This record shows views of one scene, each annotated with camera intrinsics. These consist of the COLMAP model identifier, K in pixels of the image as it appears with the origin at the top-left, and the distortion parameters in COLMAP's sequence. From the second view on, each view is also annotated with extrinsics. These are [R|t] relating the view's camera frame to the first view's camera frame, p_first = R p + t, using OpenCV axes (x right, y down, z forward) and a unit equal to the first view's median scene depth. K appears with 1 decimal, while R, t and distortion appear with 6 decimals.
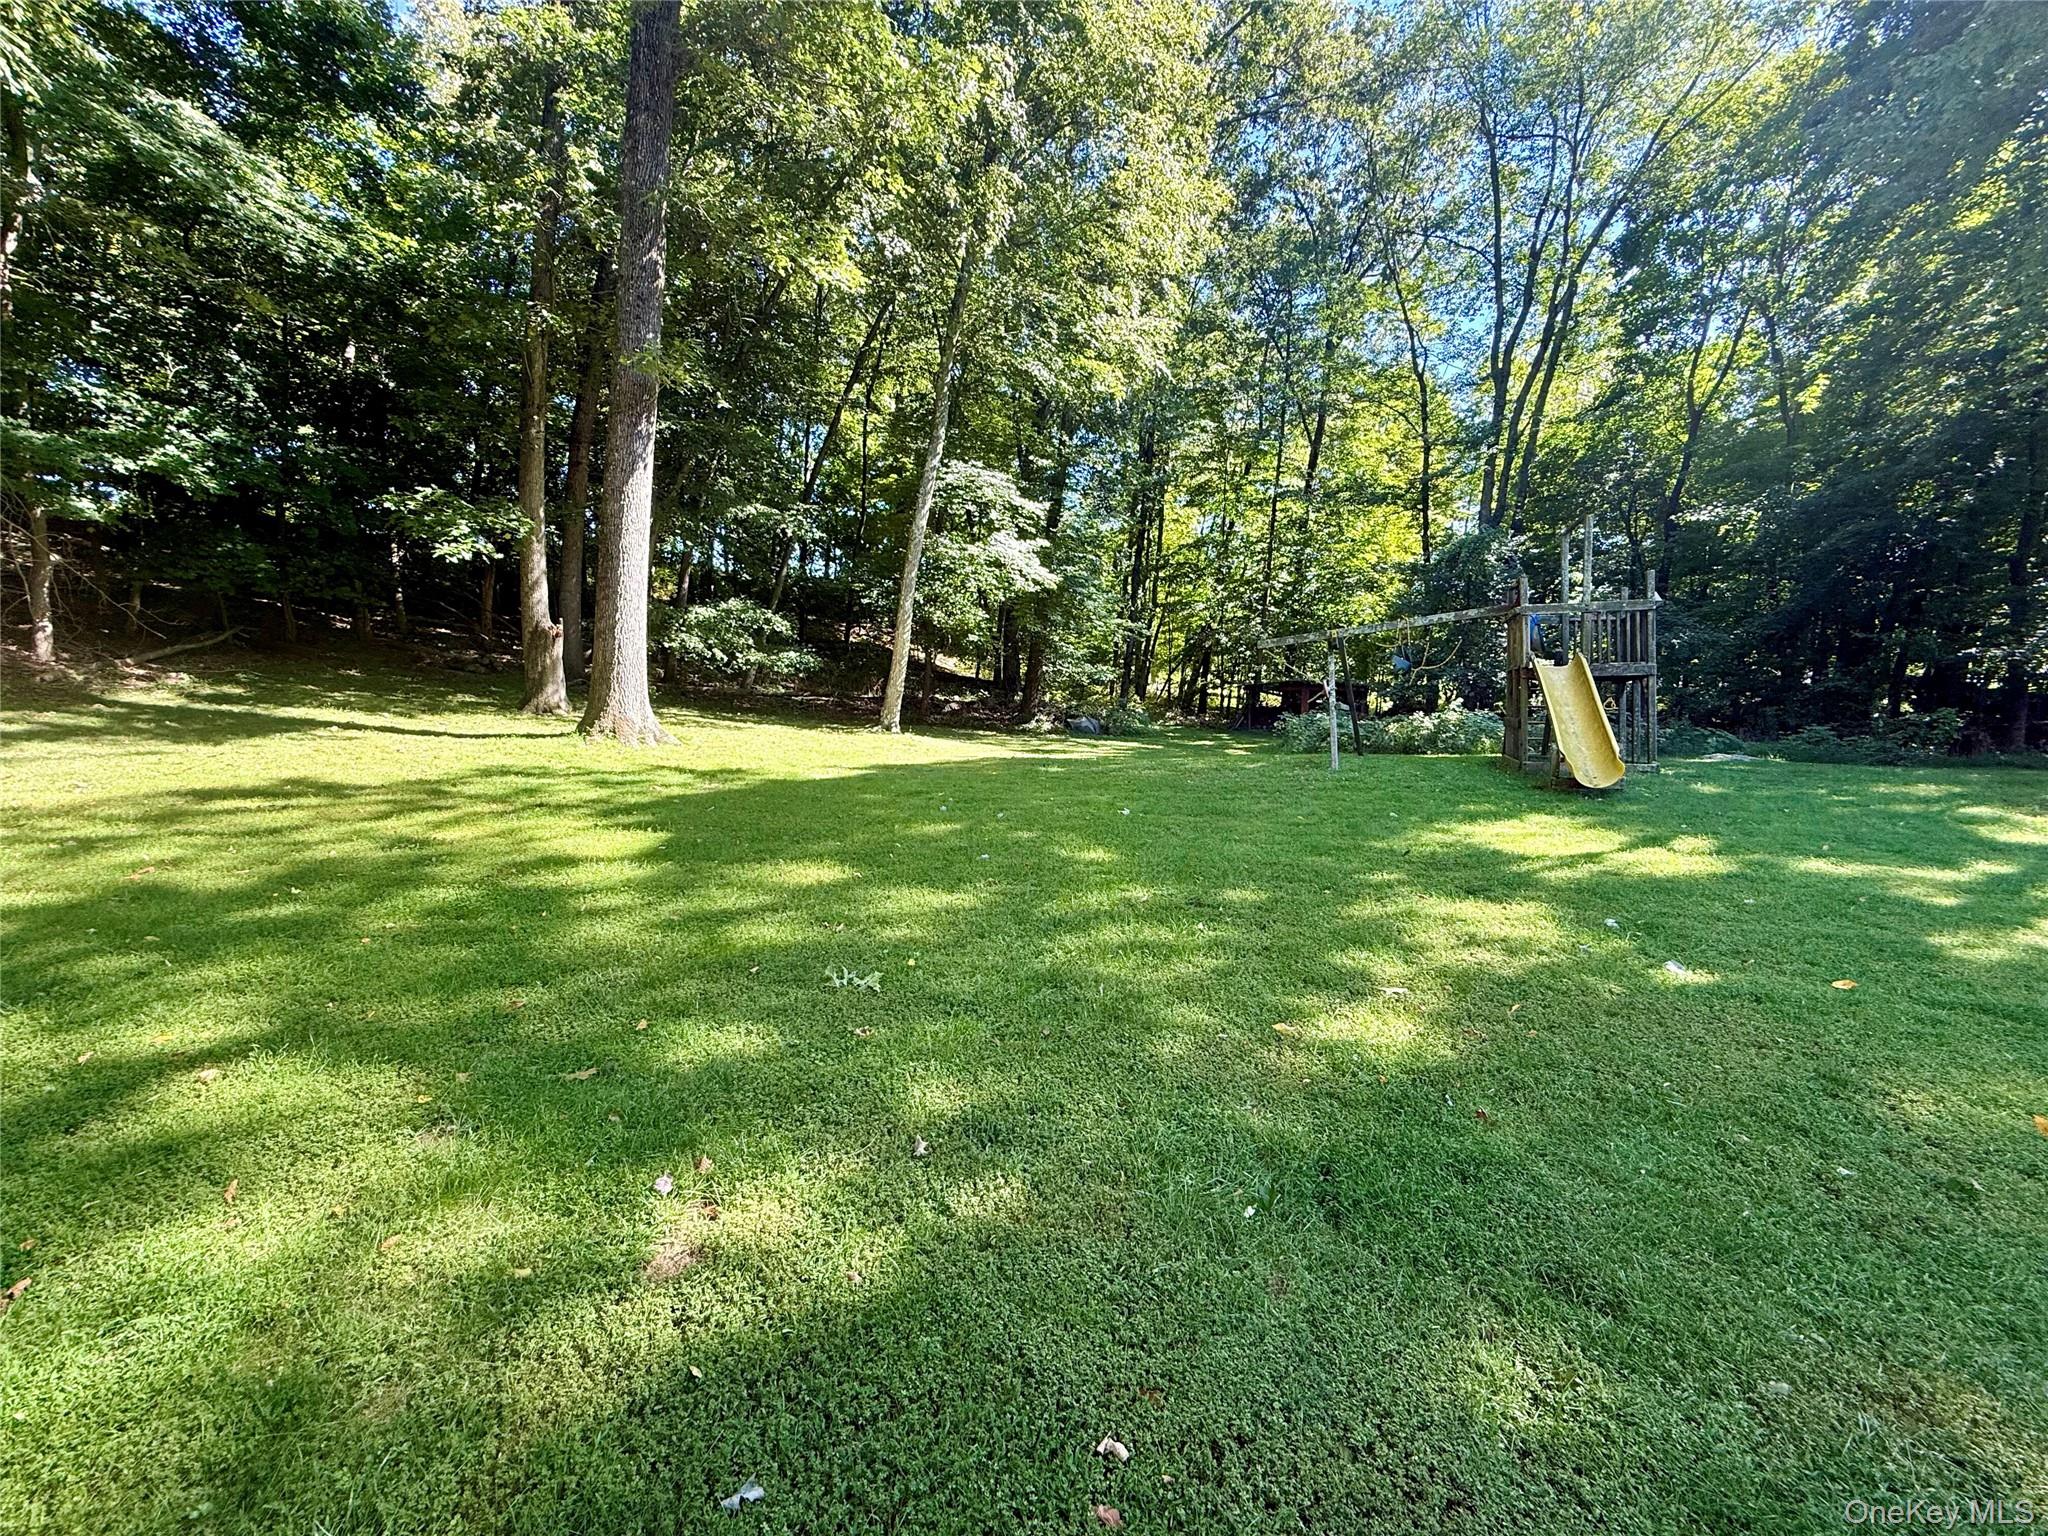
lens RADIAL K [[820.5, 0, 1018.7], [0, 820.5, 772.5], [0, 0, 1]] dist [0.000208, -0.000049]
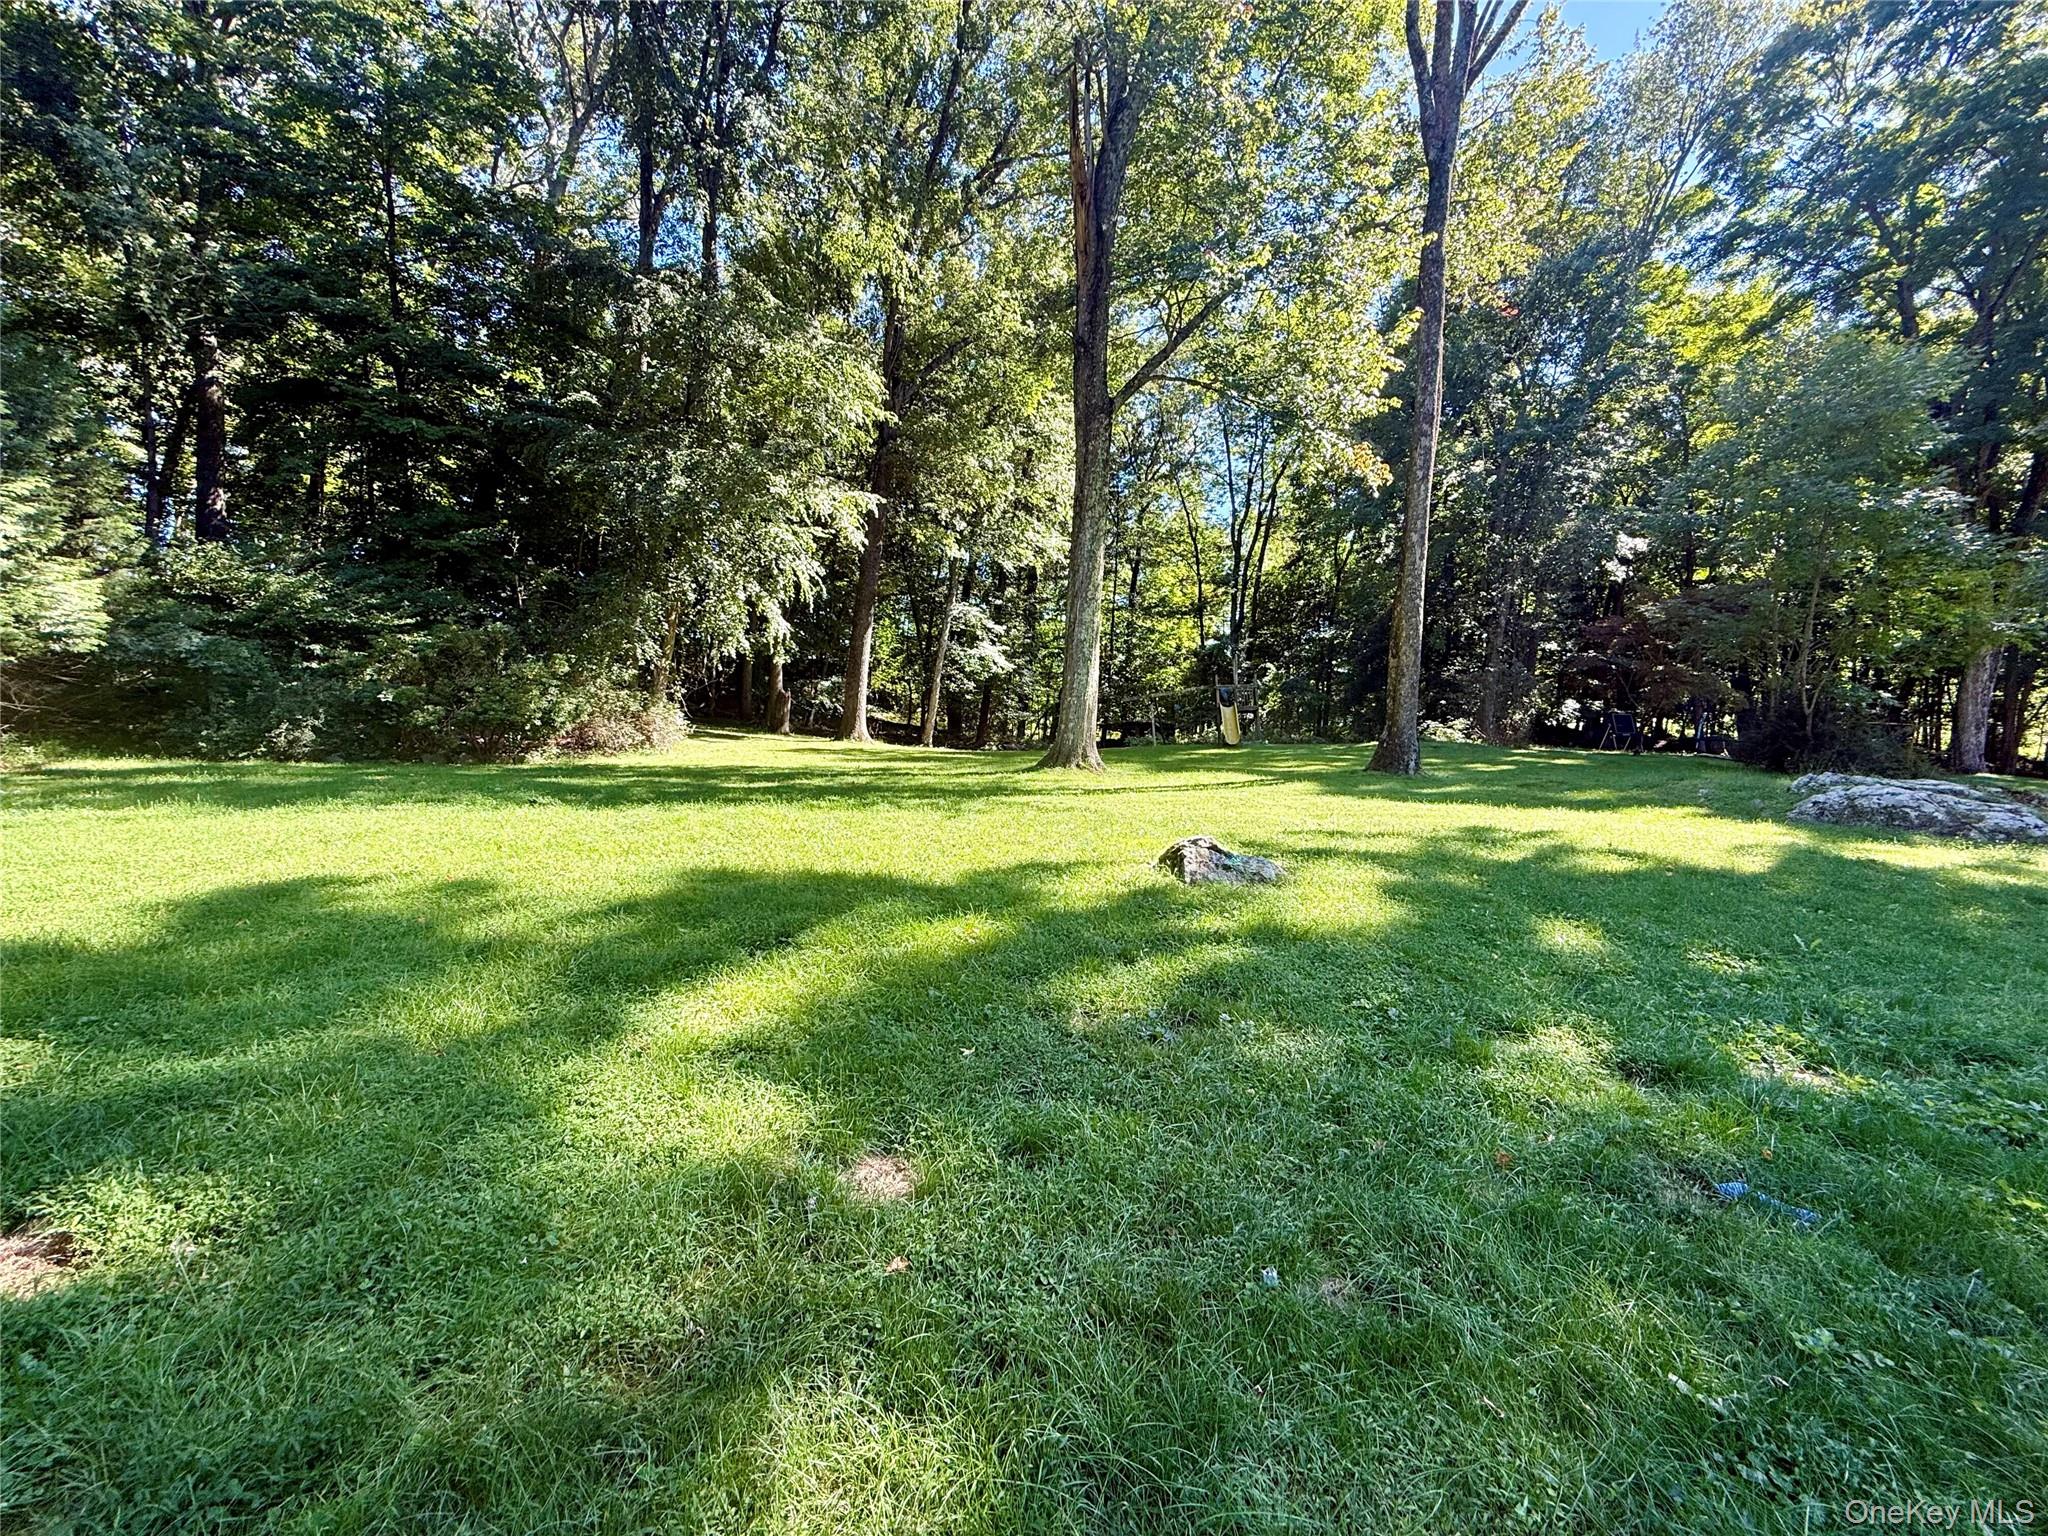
lens RADIAL K [[820.5, 0, 1026.9], [0, 820.5, 766.0], [0, 0, 1]] dist [0.000208, -0.000049]
pose [[0.977379, -0.021029, 0.210449, -0.216242], [0.036198, 0.996995, -0.068490, 0.082443], [-0.208377, 0.074558, 0.975203, -0.555724]]
